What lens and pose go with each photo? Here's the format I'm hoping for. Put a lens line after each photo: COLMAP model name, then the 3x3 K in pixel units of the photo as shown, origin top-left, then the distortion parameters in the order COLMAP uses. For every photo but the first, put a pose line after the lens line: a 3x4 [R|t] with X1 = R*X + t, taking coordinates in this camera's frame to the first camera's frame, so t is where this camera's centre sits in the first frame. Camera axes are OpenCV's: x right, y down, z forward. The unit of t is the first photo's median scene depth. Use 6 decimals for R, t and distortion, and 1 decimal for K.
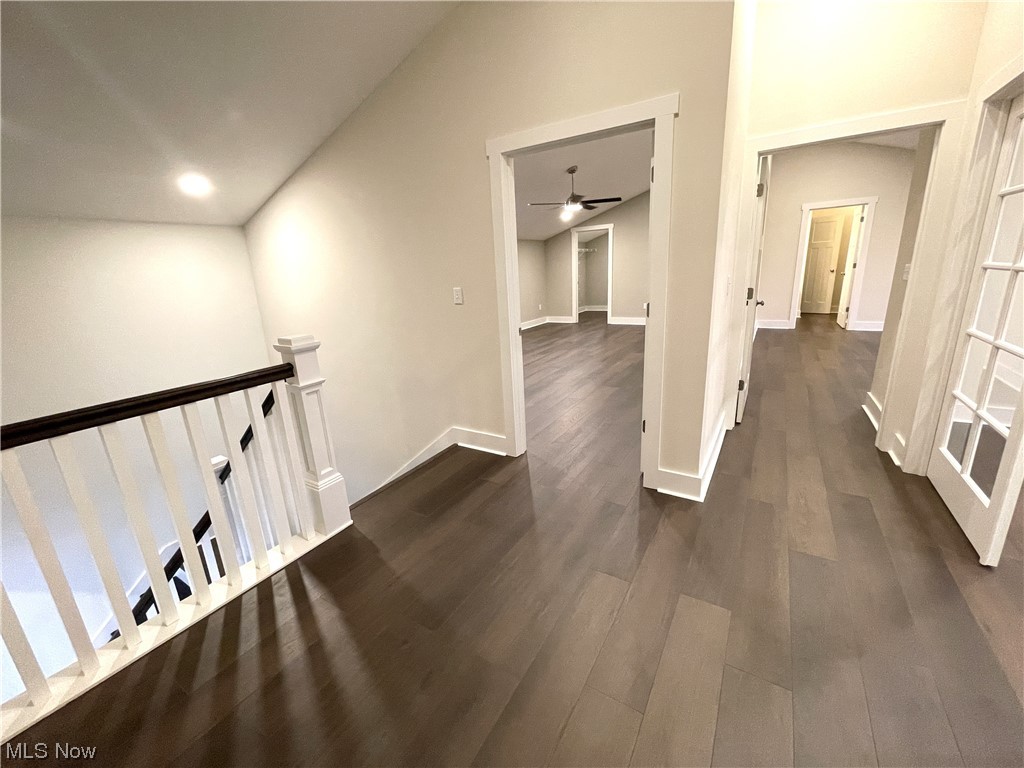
lens RADIAL K [[415.0, 0, 506.5], [0, 415.0, 381.7], [0, 0, 1]] dist [0.000722, -0.000264]
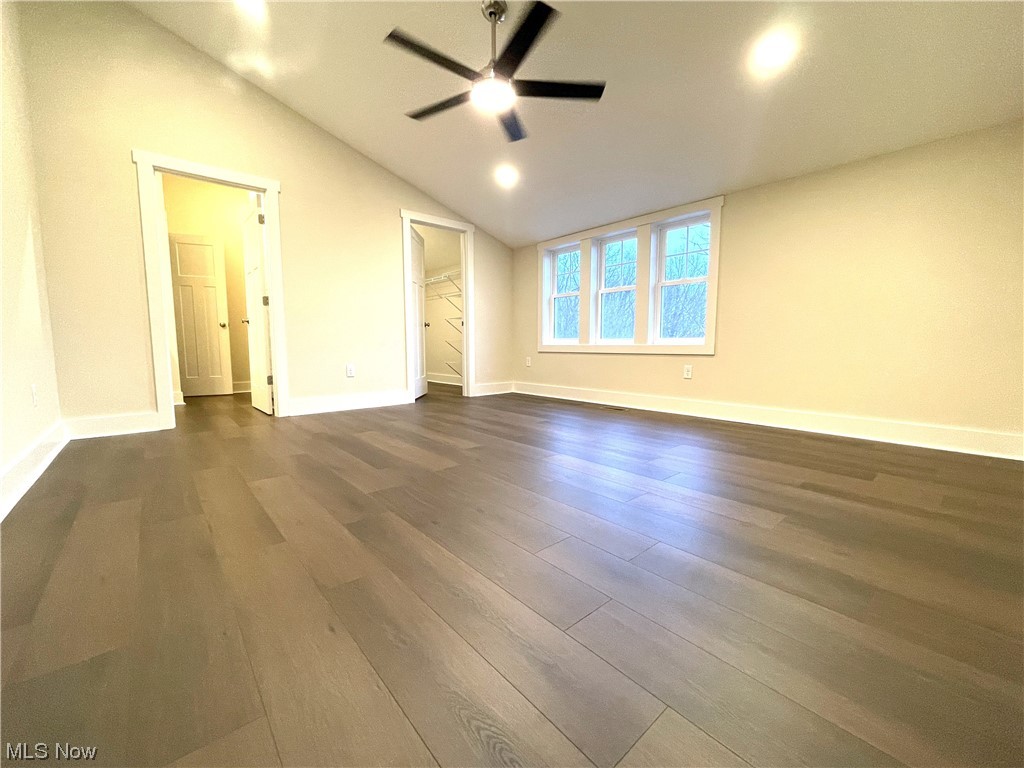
lens RADIAL K [[415.0, 0, 510.7], [0, 415.0, 383.6], [0, 0, 1]] dist [0.000722, -0.000264]
pose [[0.291251, -0.035727, 0.955979, 1.405793], [0.241054, 0.969799, -0.037197, -0.263144], [-0.925778, 0.241276, 0.291067, 1.967444]]
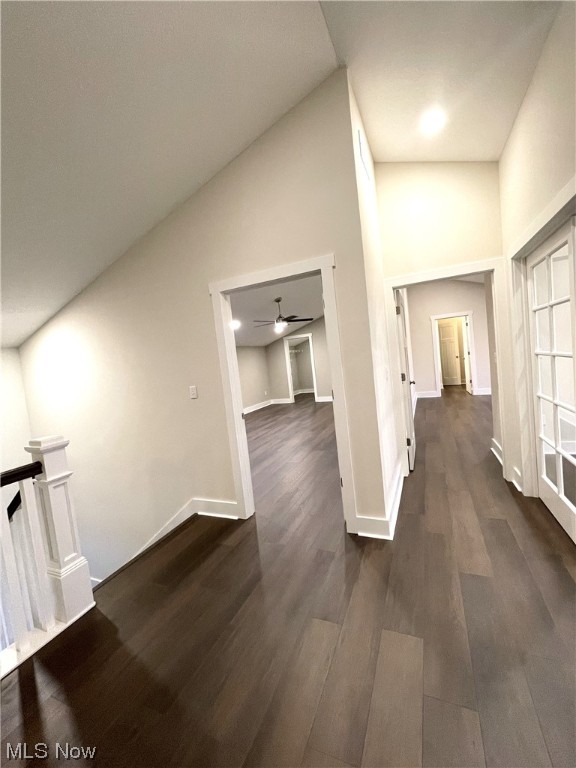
lens RADIAL K [[311.2, 0, 290.8], [0, 311.2, 381.6], [0, 0, 1]] dist [0.000722, -0.000264]
pose [[0.986626, -0.061538, 0.150935, 0.043096], [0.091822, 0.974920, -0.202729, -0.016447], [-0.134674, 0.213877, 0.967533, 0.009678]]
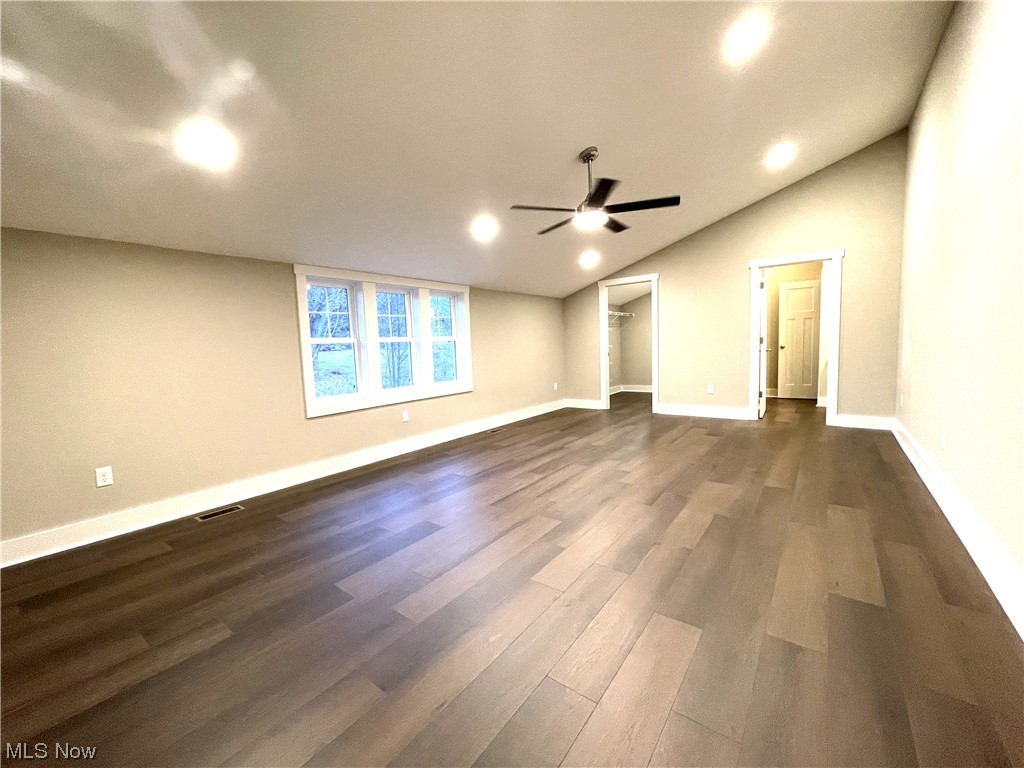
lens RADIAL K [[415.0, 0, 508.6], [0, 415.0, 379.2], [0, 0, 1]] dist [0.000722, -0.000264]
pose [[0.996060, 0.020623, -0.086249, 0.229499], [-0.036072, 0.982709, -0.181607, -0.217886], [0.081012, 0.184003, 0.979582, 1.066599]]
